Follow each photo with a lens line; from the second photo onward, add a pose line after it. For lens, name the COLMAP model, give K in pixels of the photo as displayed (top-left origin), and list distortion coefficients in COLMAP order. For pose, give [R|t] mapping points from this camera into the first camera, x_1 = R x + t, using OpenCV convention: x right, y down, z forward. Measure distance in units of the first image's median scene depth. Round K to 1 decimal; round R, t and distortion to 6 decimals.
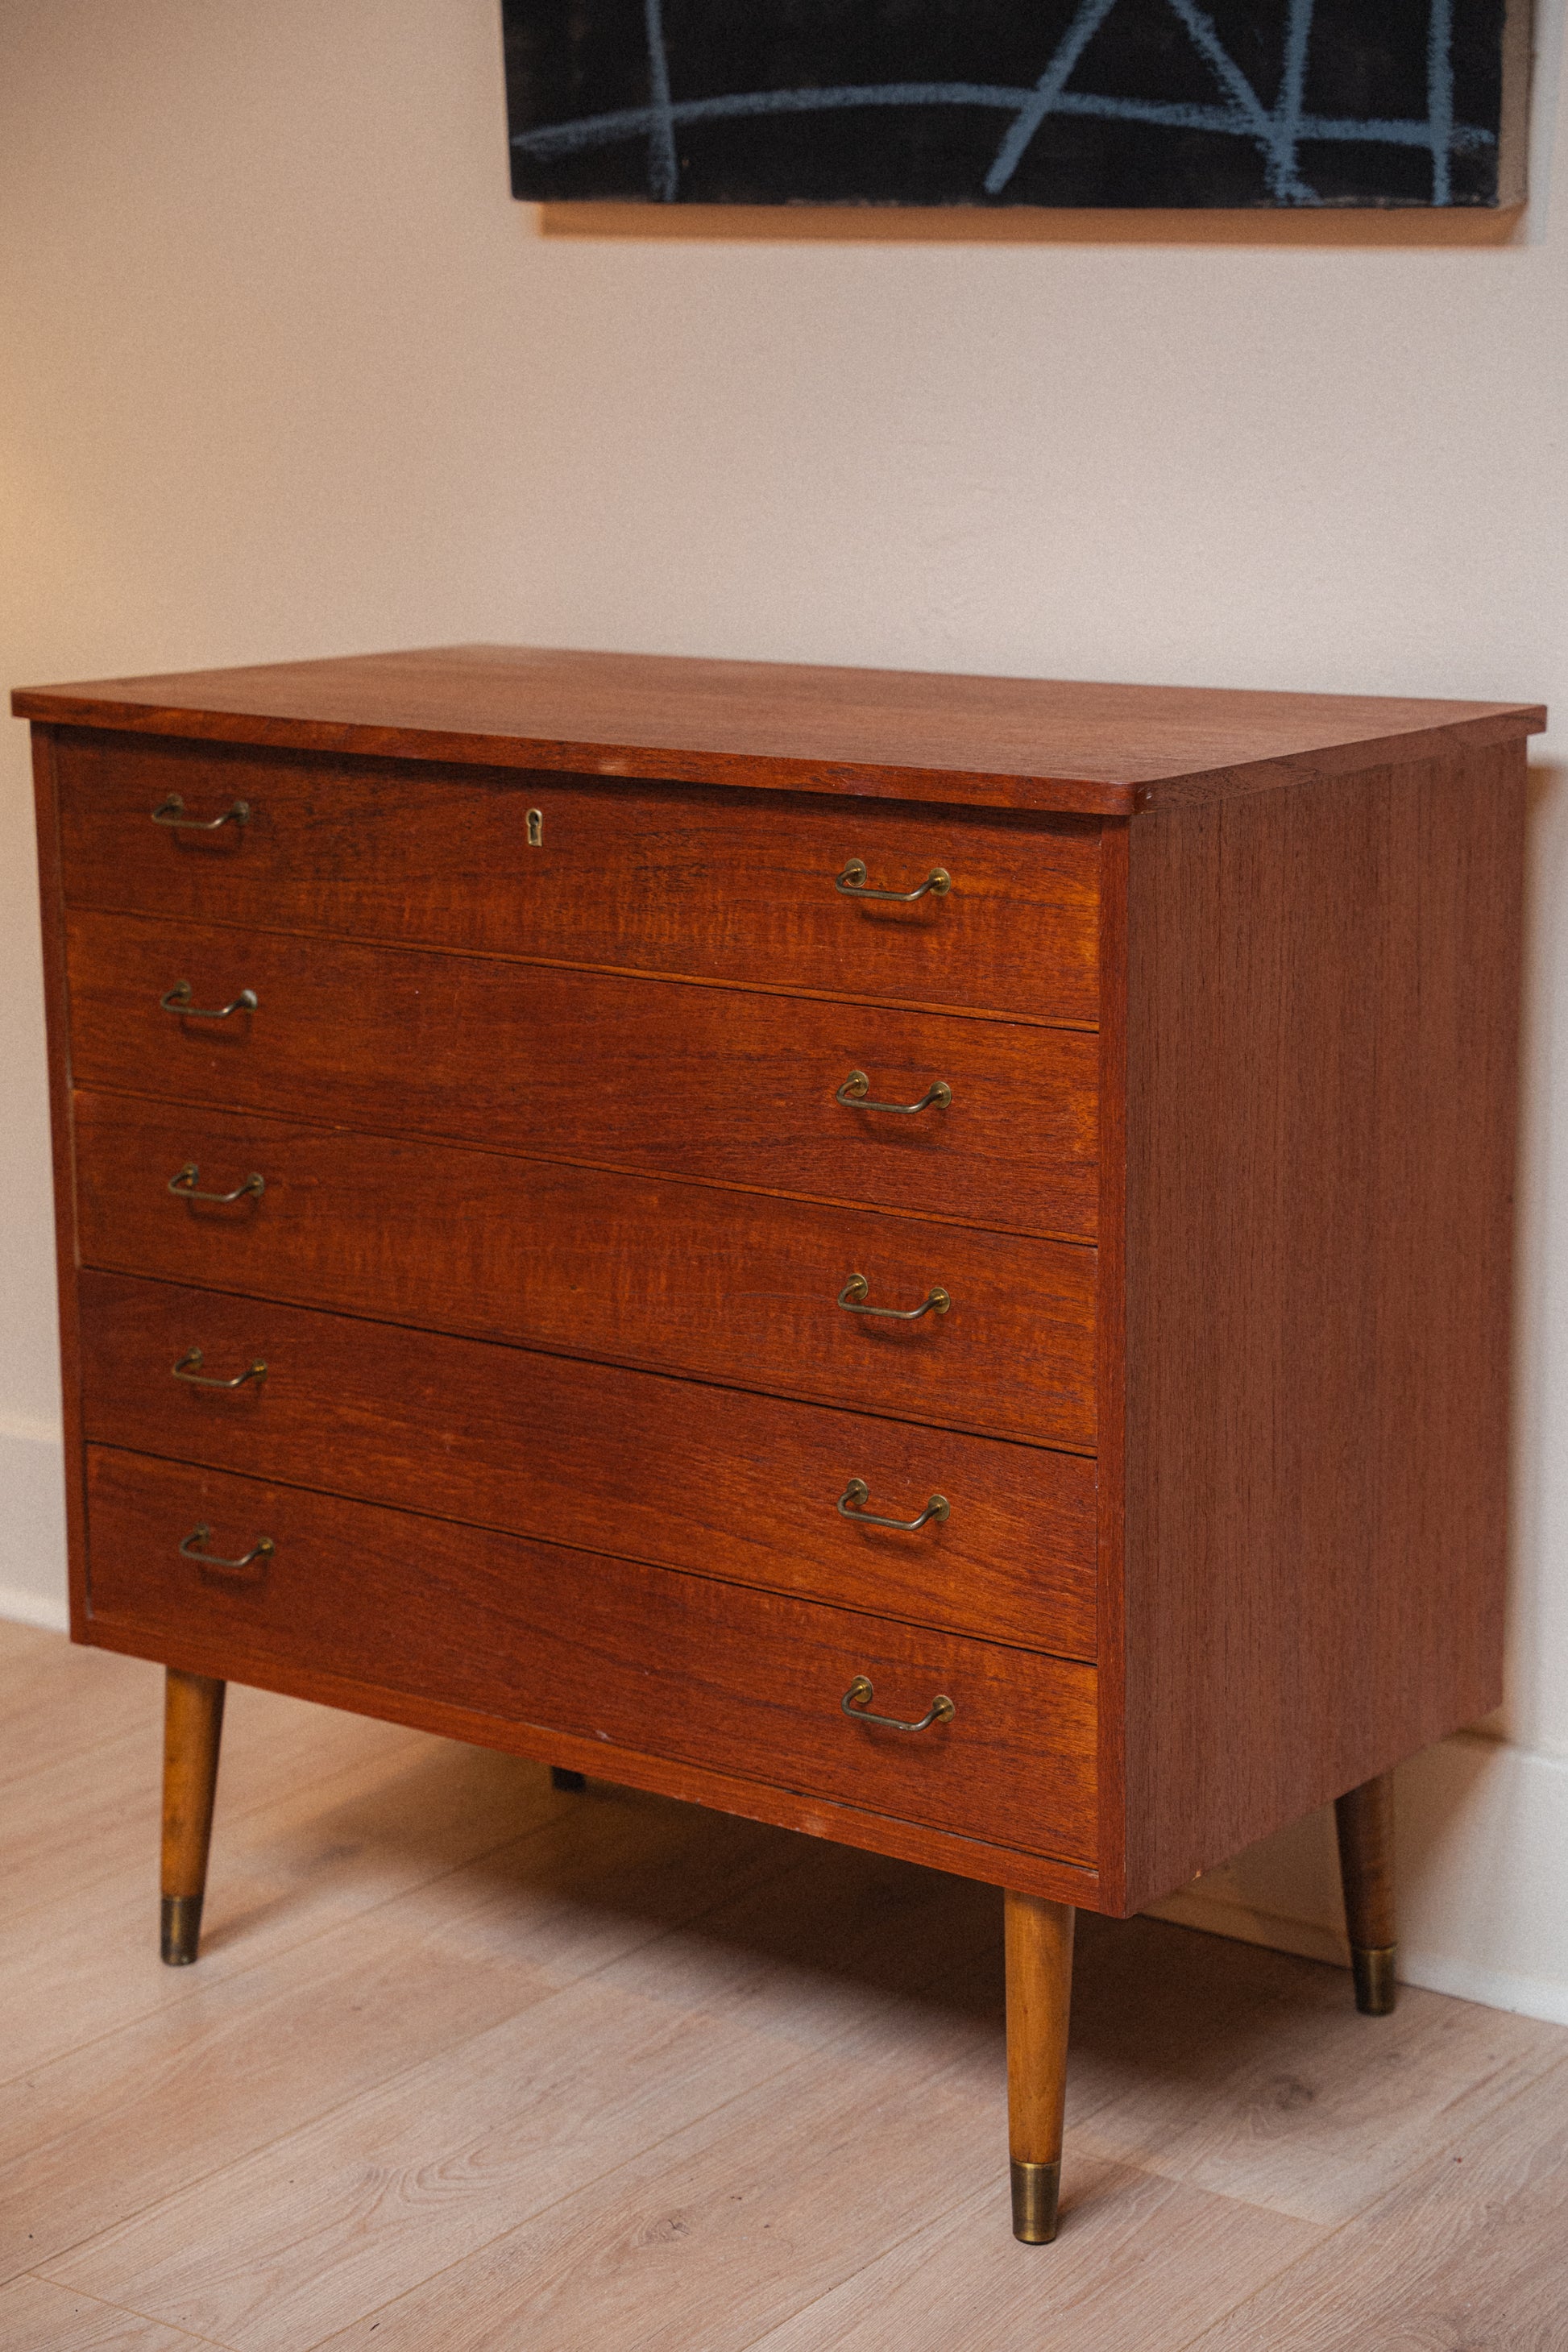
lens RADIAL K [[4362.6, 0, 768.7], [0, 4362.6, 1167.1], [0, 0, 1]] dist [0.427868, 0.000000]
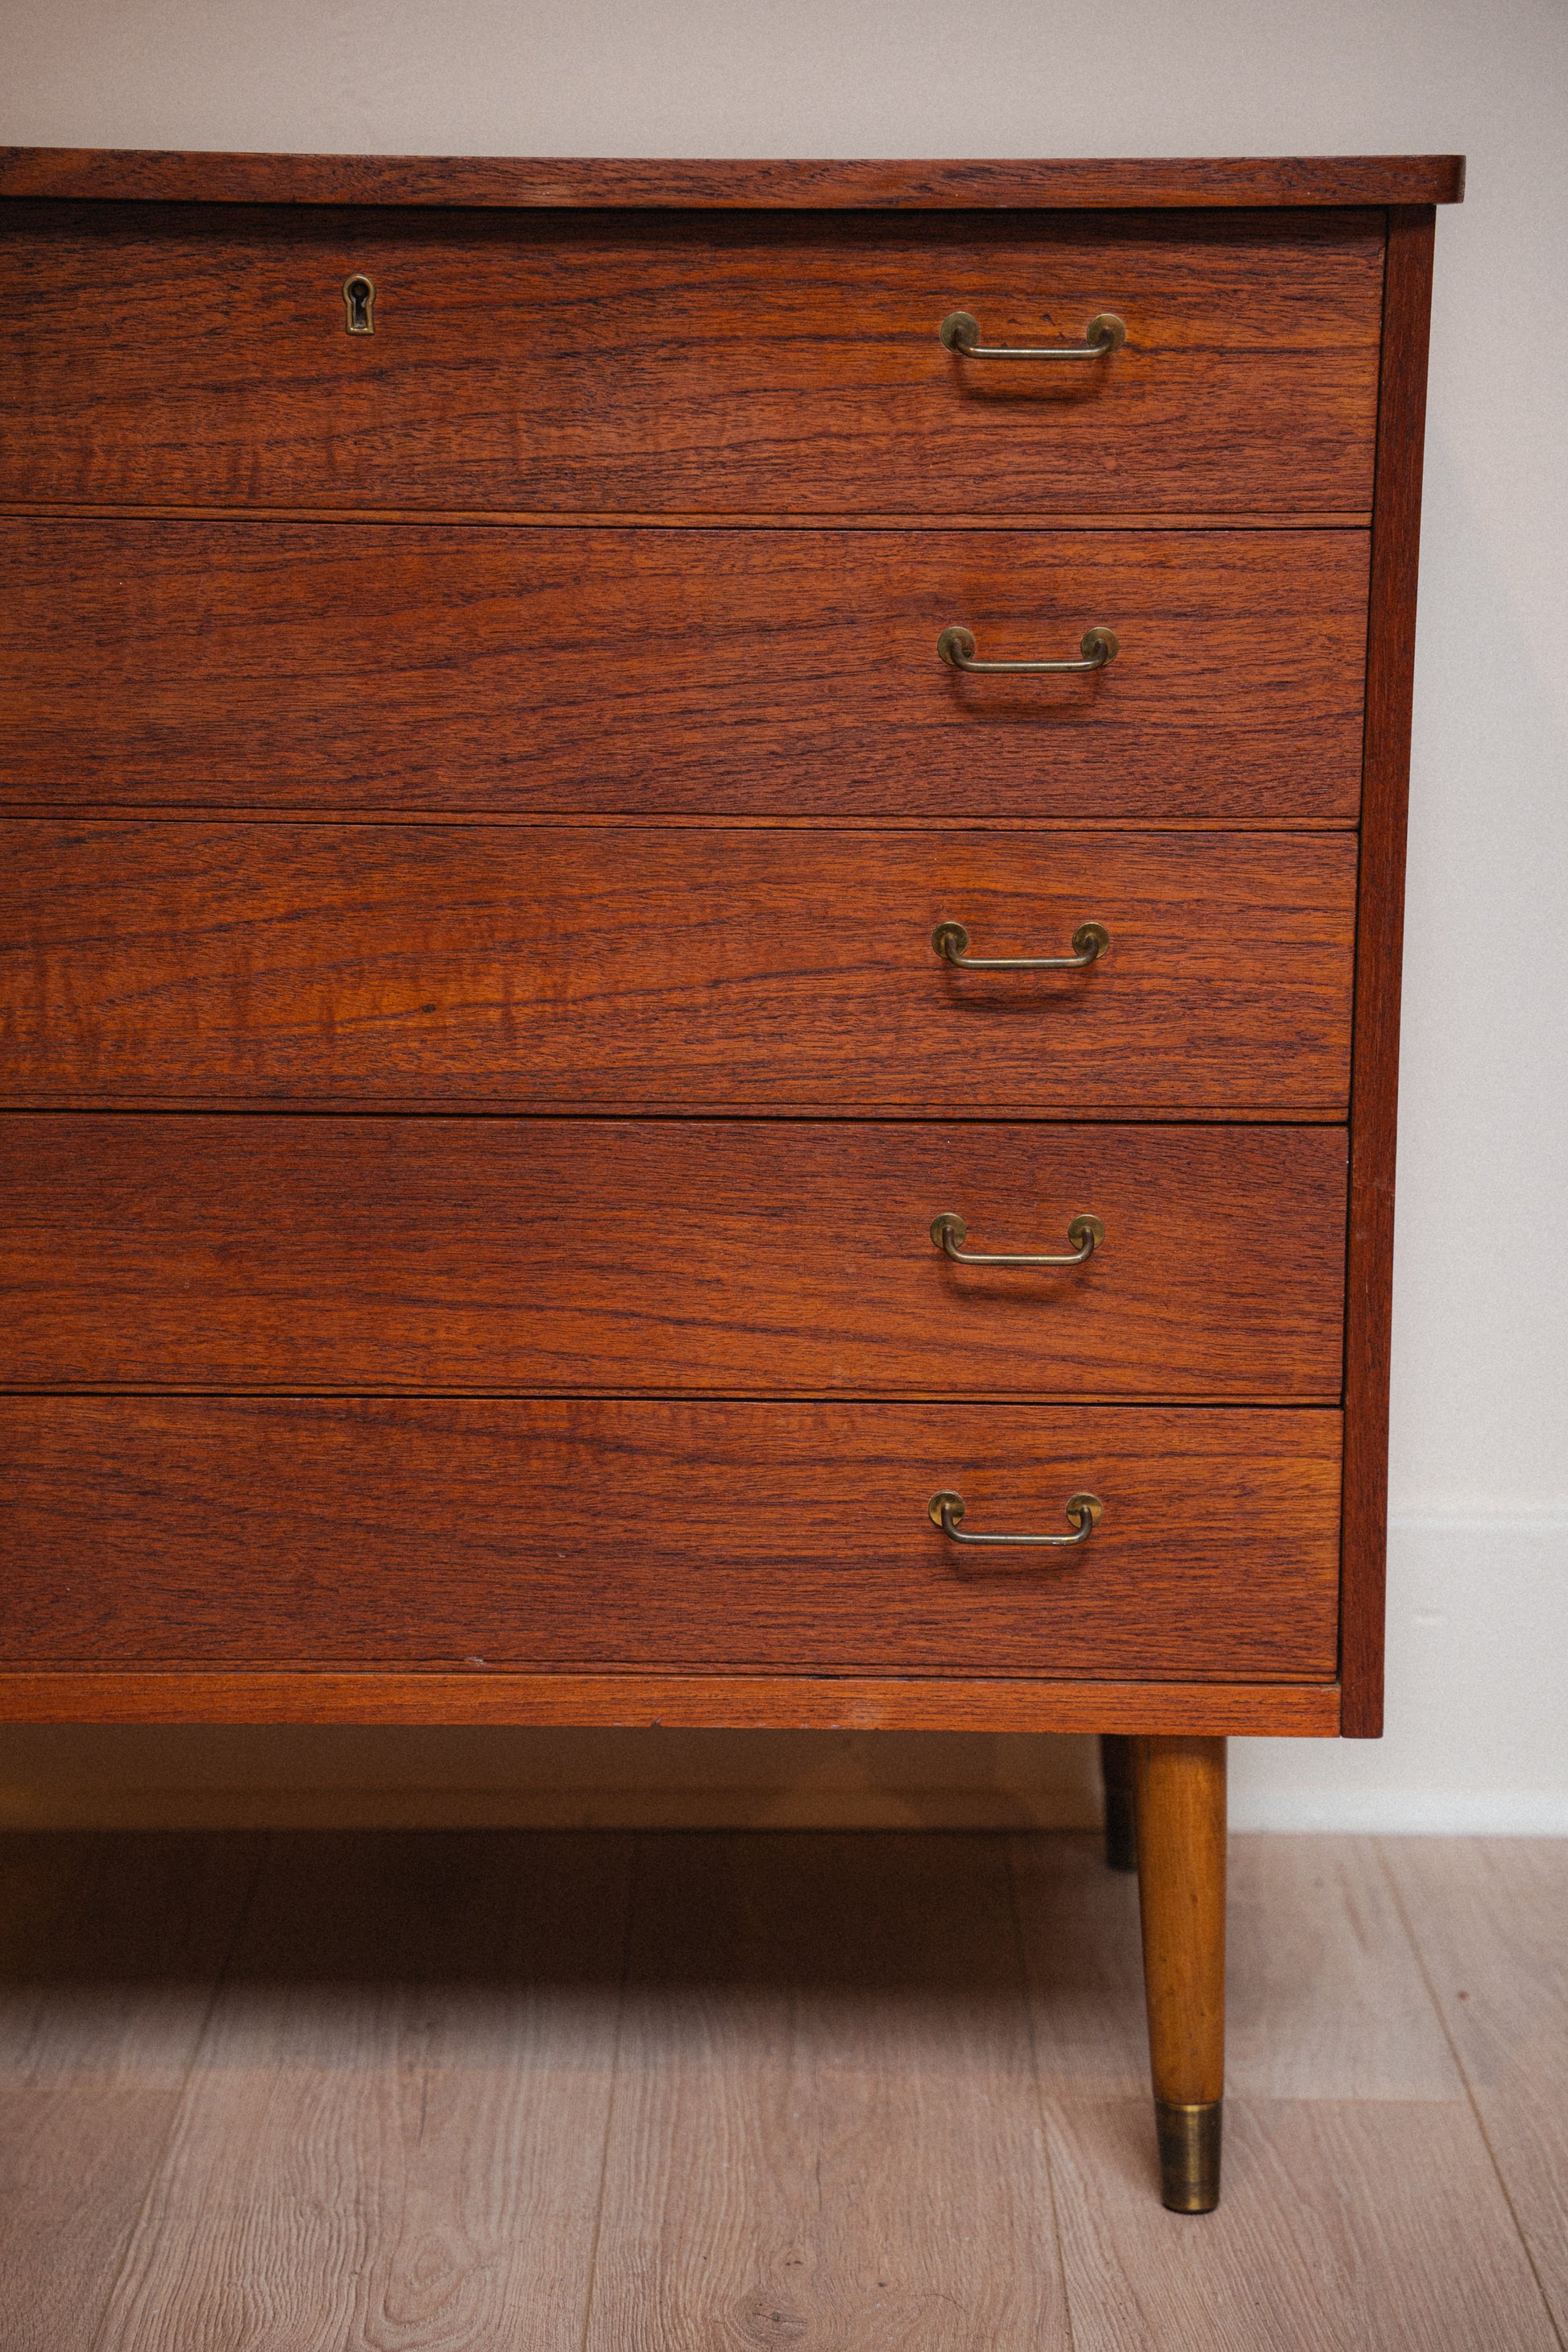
lens RADIAL K [[4362.6, 0, 760.4], [0, 4362.6, 1188.7], [0, 0, 1]] dist [0.427868, 0.000000]
pose [[0.802339, -0.100477, 0.588350, -0.394738], [0.110552, 0.993690, 0.018939, 0.046787], [-0.586541, 0.049847, 0.808384, 0.408516]]
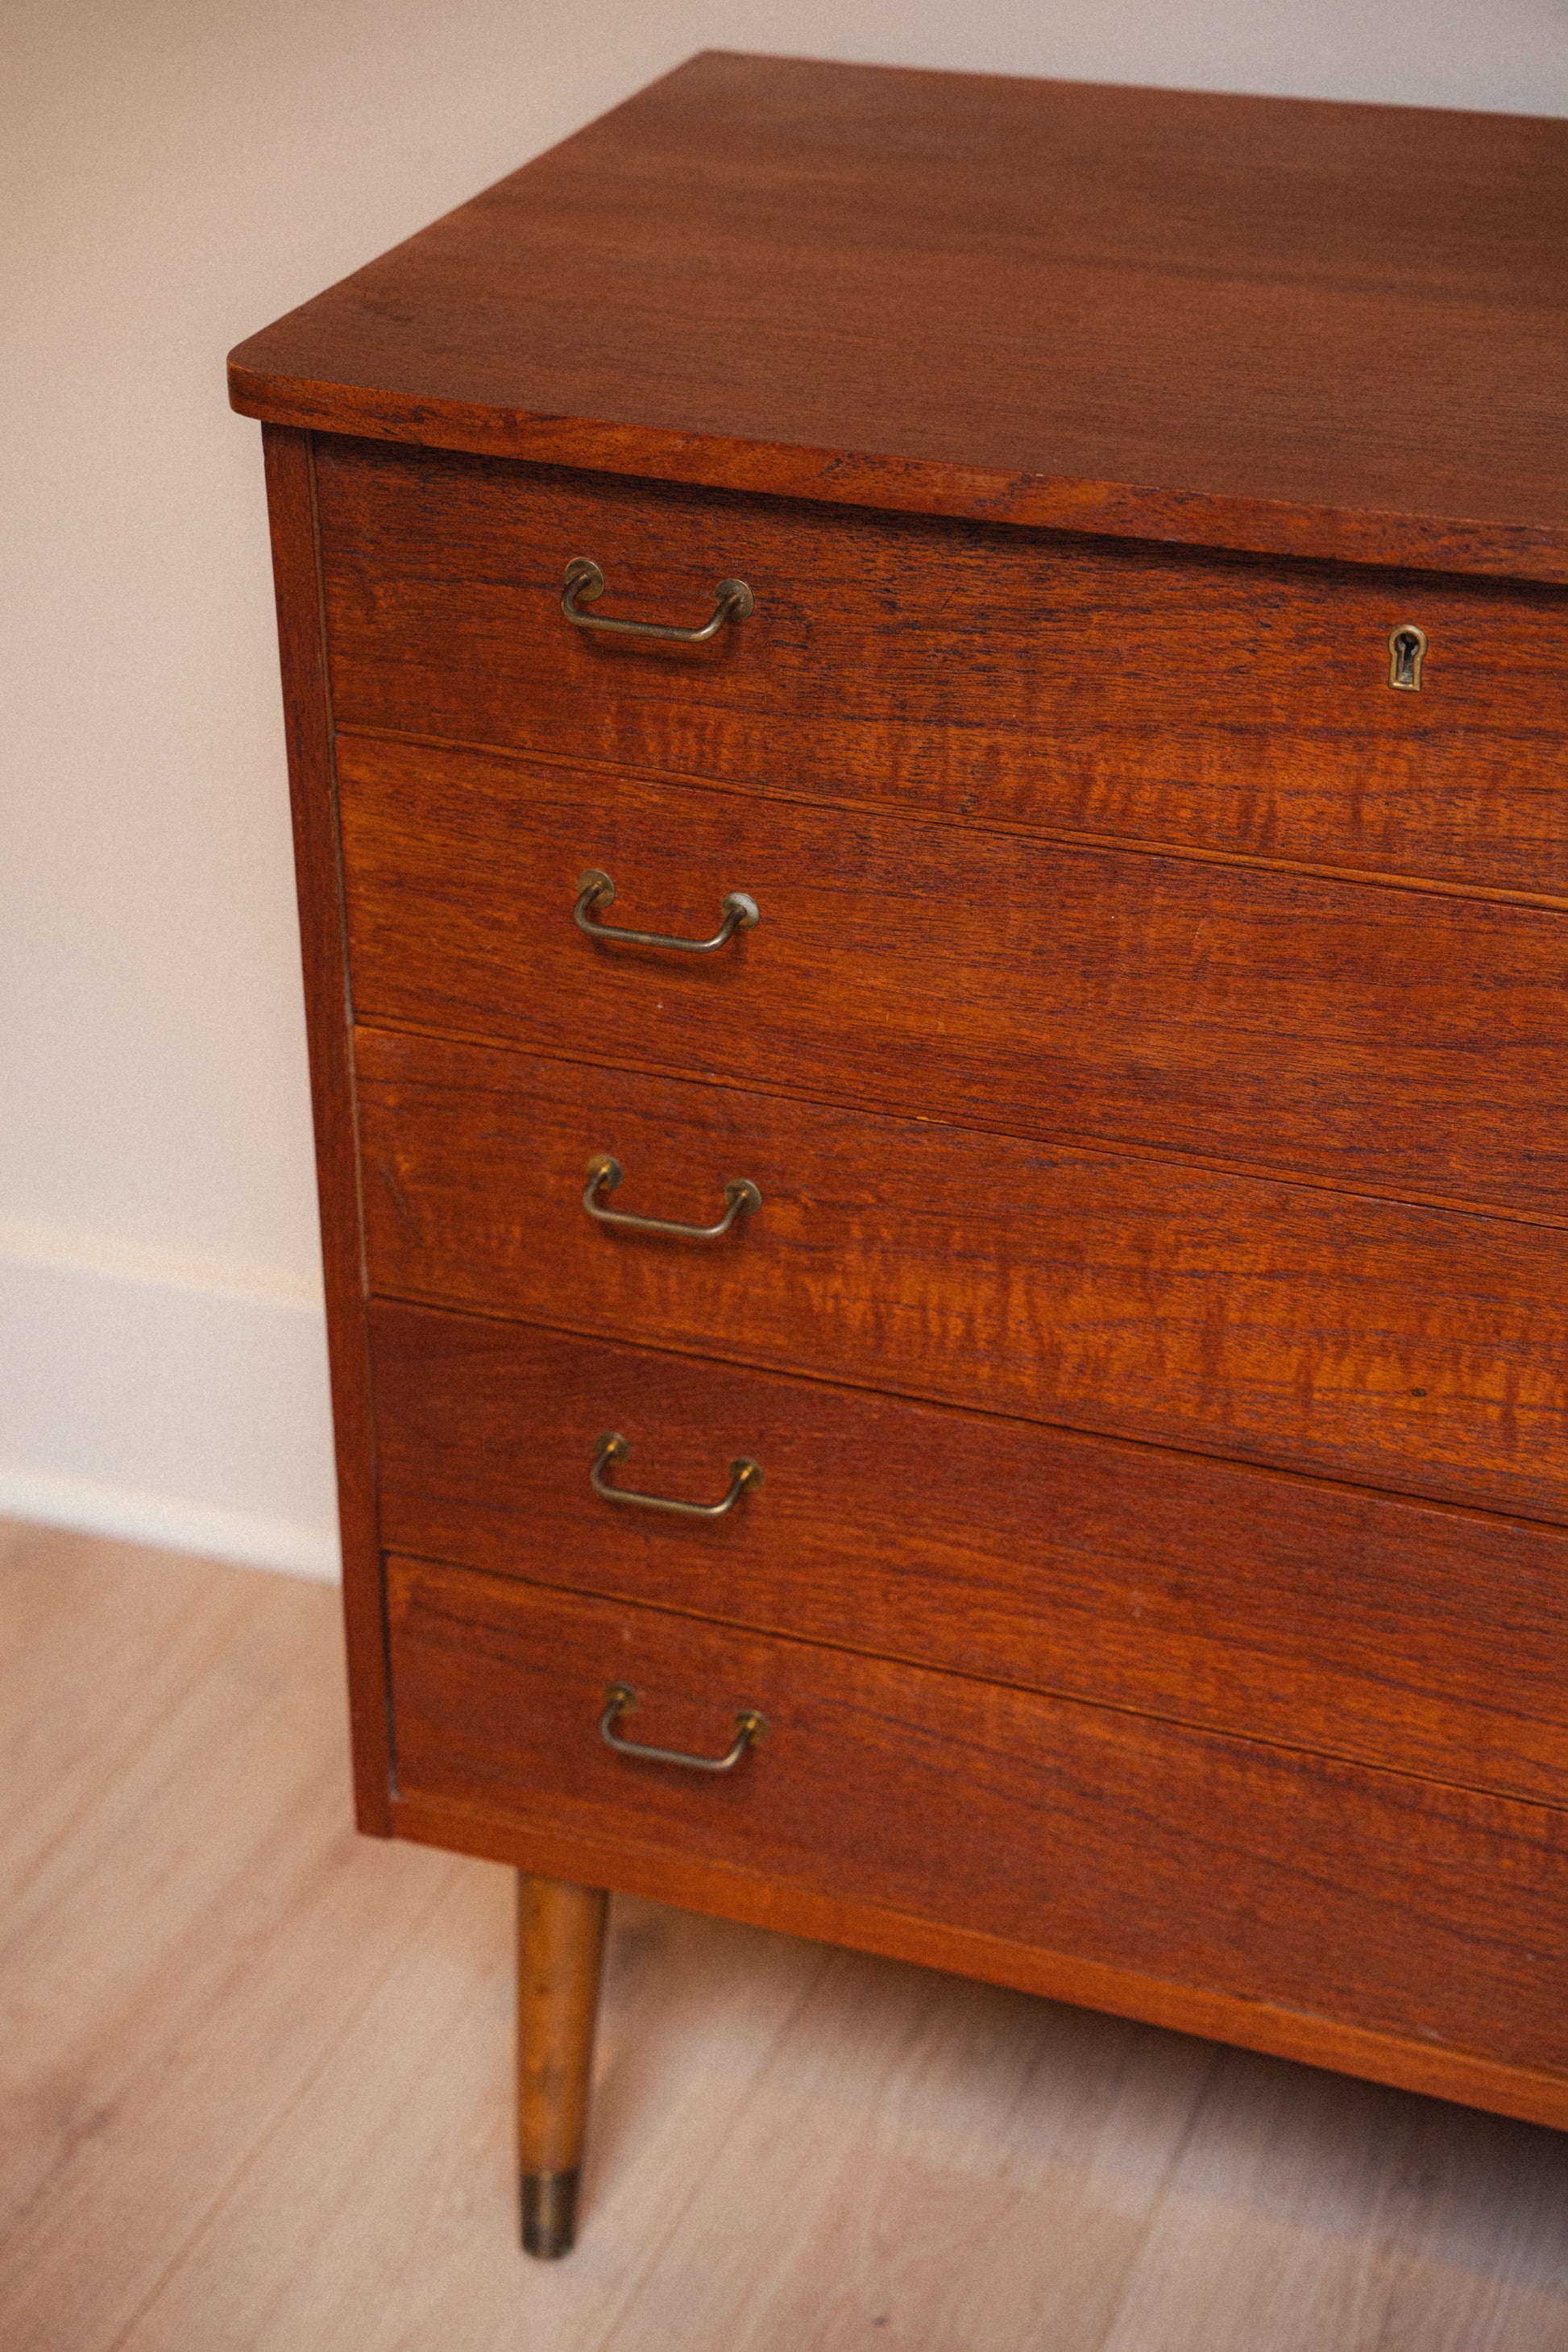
lens RADIAL K [[4362.6, 0, 794.2], [0, 4362.6, 1172.2], [0, 0, 1]] dist [0.427868, 0.000000]
pose [[0.959482, -0.126968, 0.251543, -0.265201], [0.053813, 0.958861, 0.278728, -0.167765], [-0.276585, -0.253898, 0.926842, 0.461702]]
